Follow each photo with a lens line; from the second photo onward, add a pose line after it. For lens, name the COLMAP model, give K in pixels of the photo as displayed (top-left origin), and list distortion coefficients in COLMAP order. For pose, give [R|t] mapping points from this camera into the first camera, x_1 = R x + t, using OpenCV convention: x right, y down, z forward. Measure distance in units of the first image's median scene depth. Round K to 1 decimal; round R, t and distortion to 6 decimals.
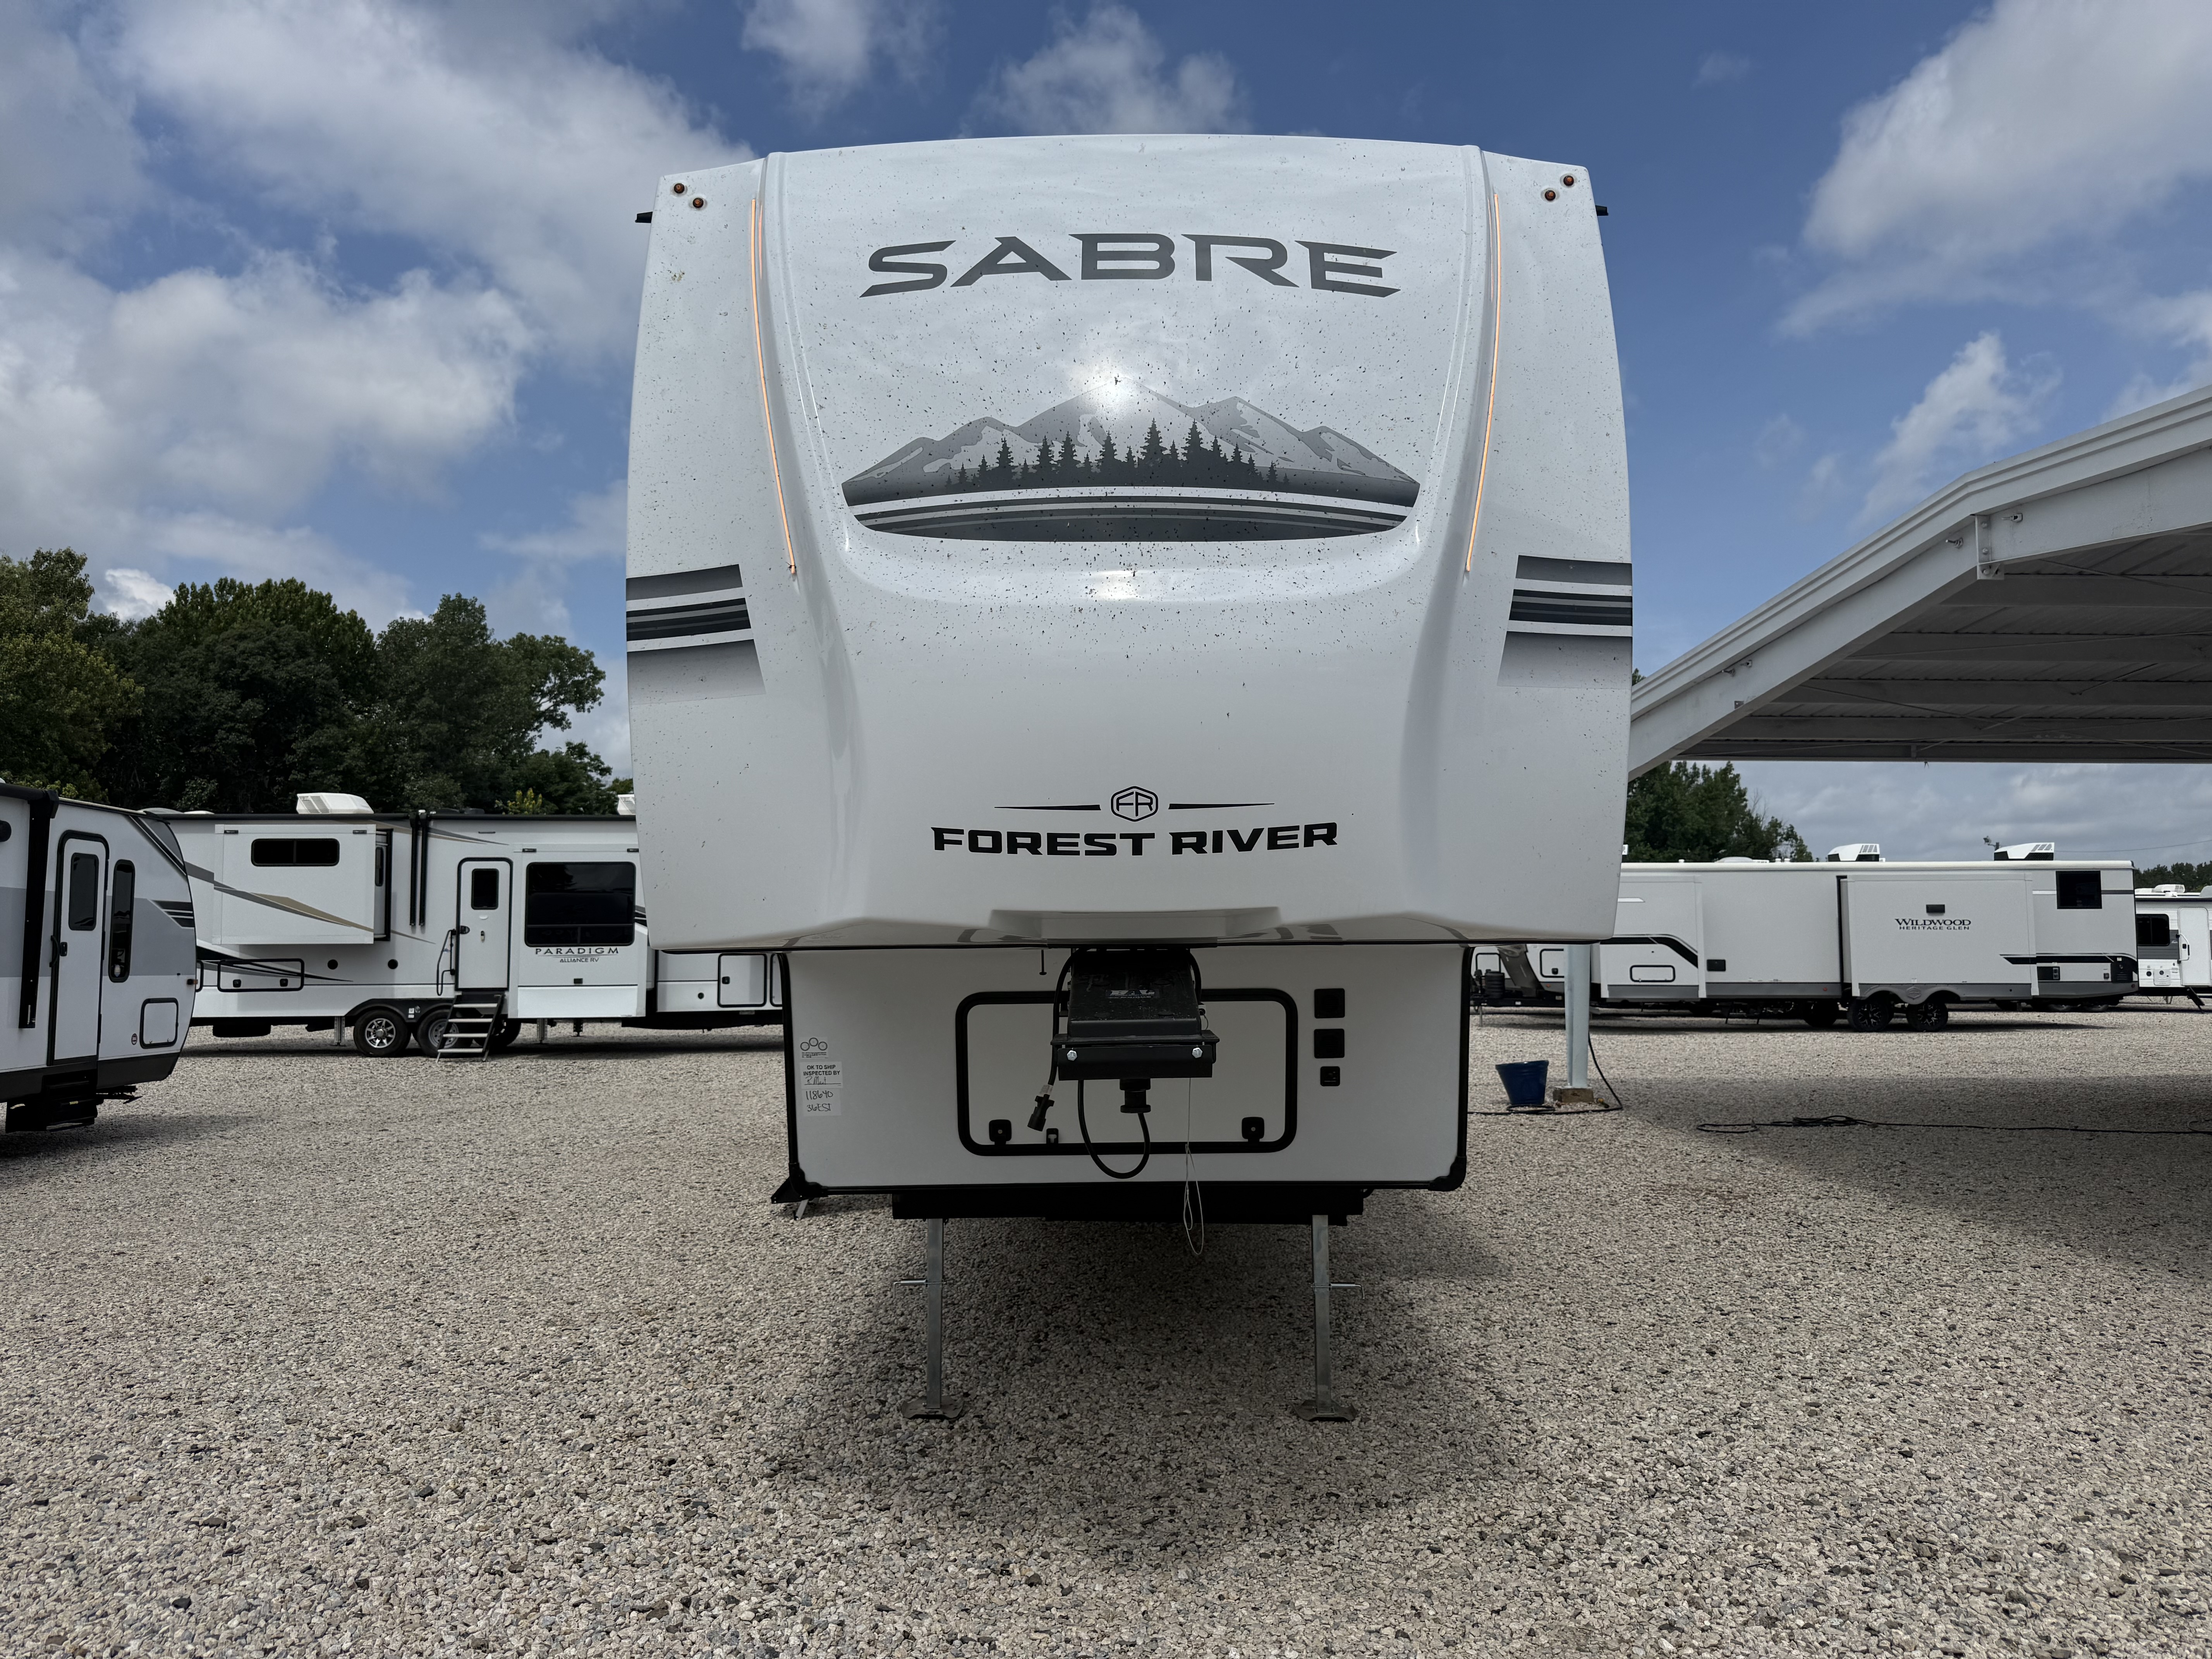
lens RADIAL K [[1558.7, 0, 1106.0], [0, 1558.7, 829.5], [0, 0, 1]] dist [0.114800, -0.174558]
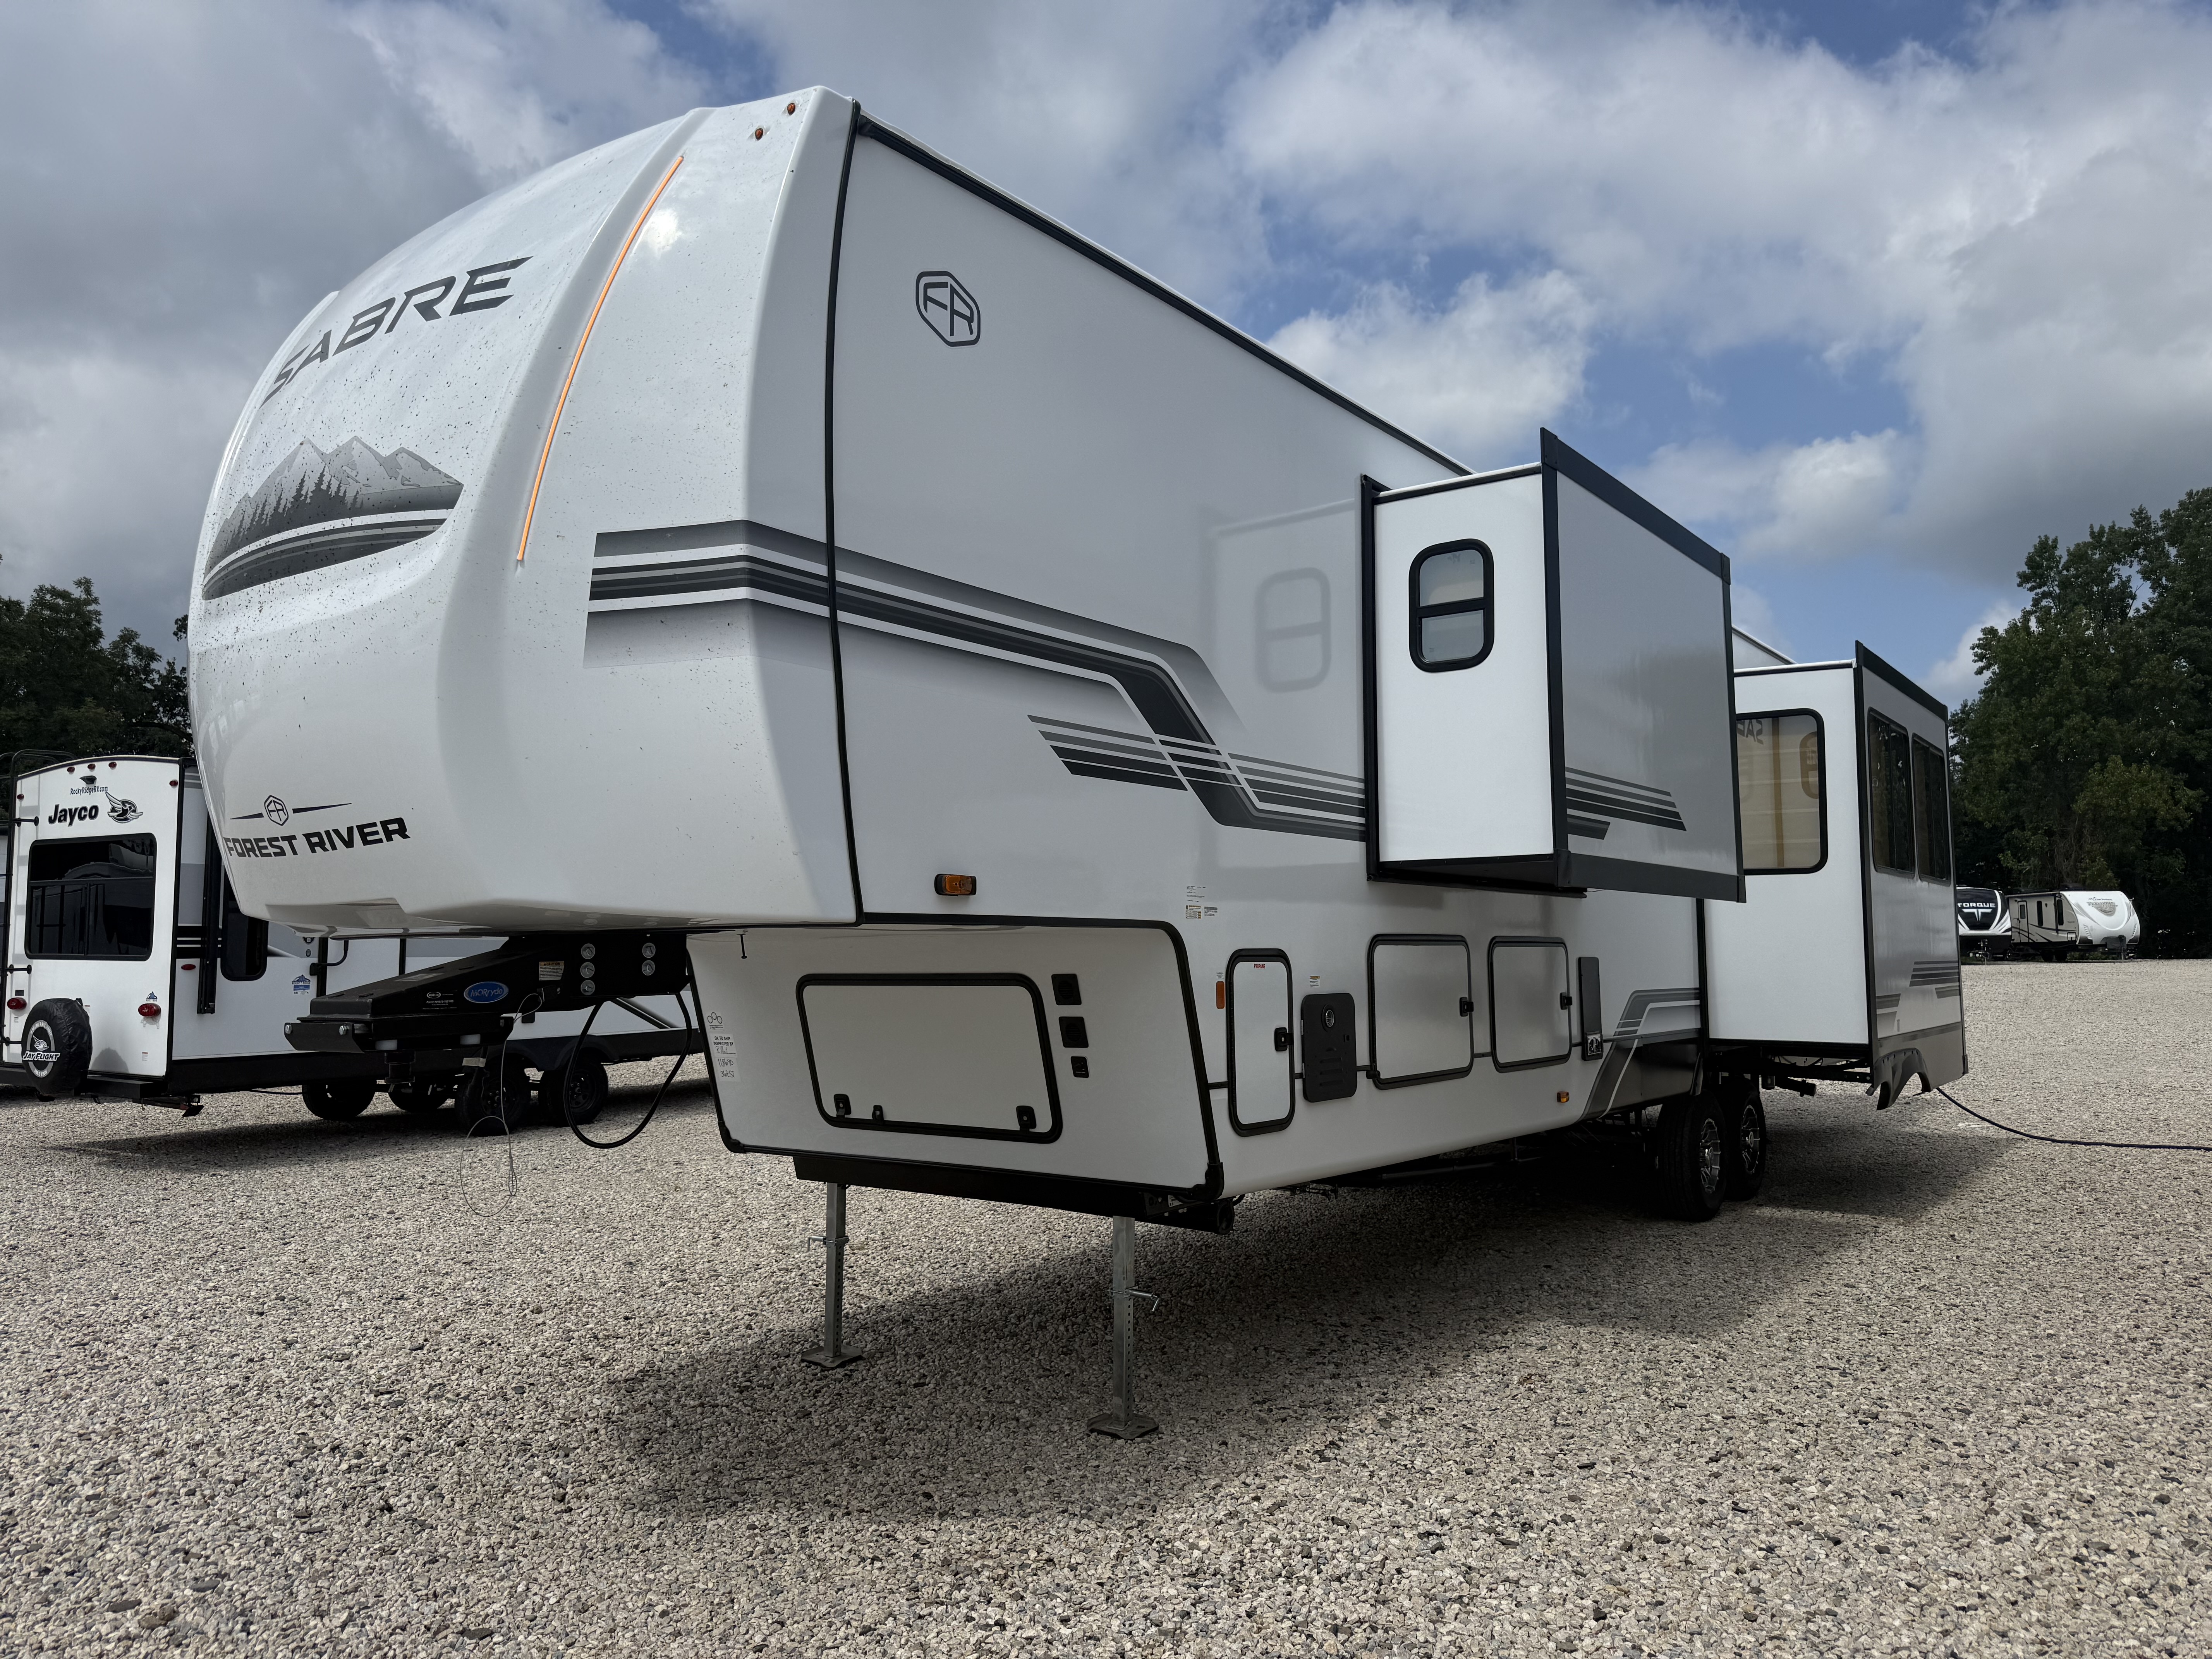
lens RADIAL K [[1558.7, 0, 1106.0], [0, 1558.7, 829.5], [0, 0, 1]] dist [0.114800, -0.174558]
pose [[0.794624, -0.044197, -0.605491, 1.035254], [0.051168, 0.998674, -0.005745, 0.030315], [0.604941, -0.026417, 0.795832, 0.378500]]
